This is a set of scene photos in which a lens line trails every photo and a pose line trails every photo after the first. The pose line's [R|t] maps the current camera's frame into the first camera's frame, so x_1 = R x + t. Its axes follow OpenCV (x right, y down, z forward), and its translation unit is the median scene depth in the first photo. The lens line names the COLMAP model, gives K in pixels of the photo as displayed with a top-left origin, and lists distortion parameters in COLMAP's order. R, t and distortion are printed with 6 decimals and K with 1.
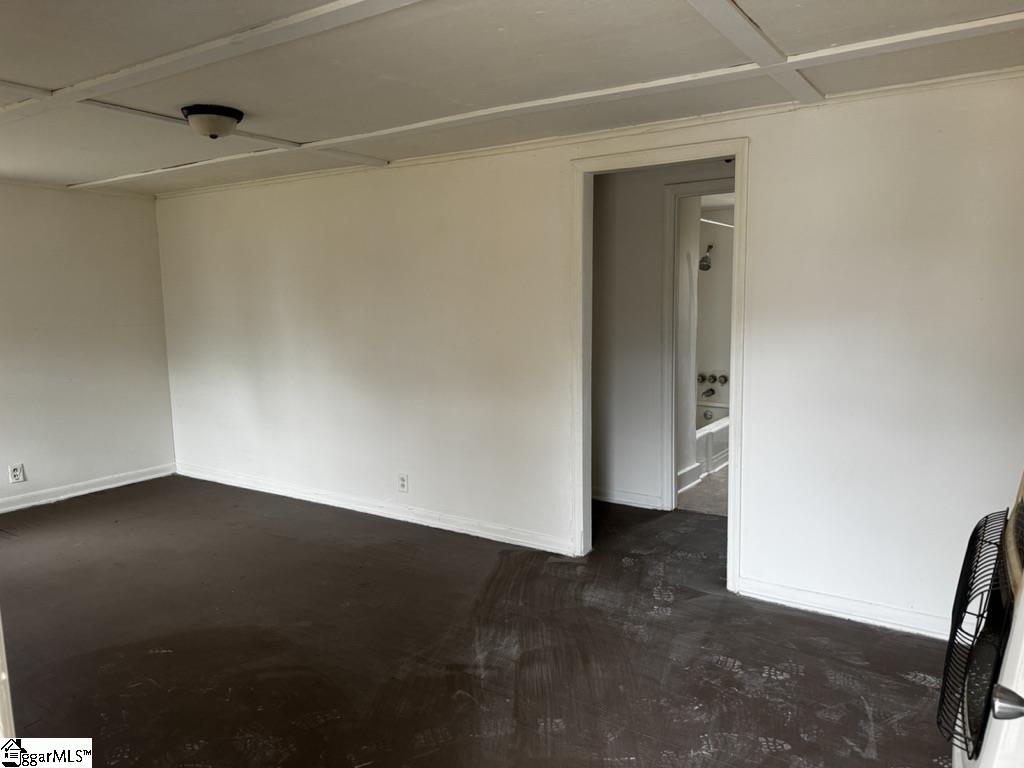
lens RADIAL K [[719.7, 0, 516.3], [0, 719.7, 382.4], [0, 0, 1]] dist [0.040811, -0.042102]
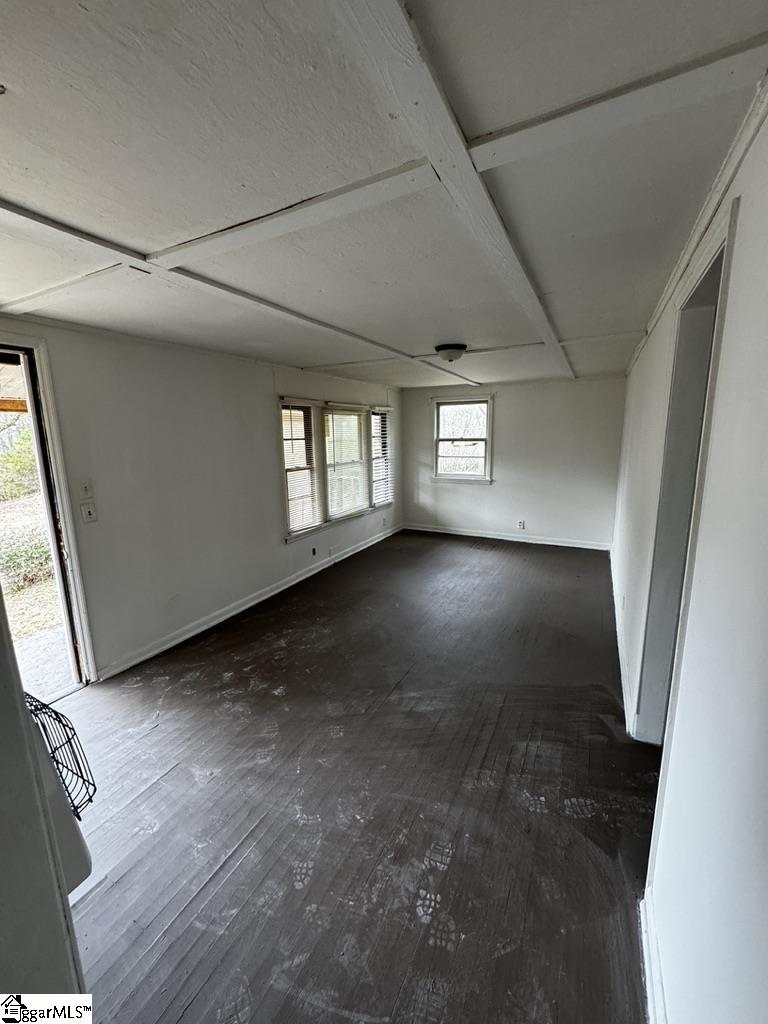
lens RADIAL K [[410.0, 0, 385.1], [0, 410.0, 508.8], [0, 0, 1]] dist [-0.000840, 0.001063]
pose [[0.101149, 0.190638, -0.976435, 0.600867], [-0.109750, 0.977617, 0.179499, -0.126708], [0.988799, 0.089007, 0.119808, 0.679375]]
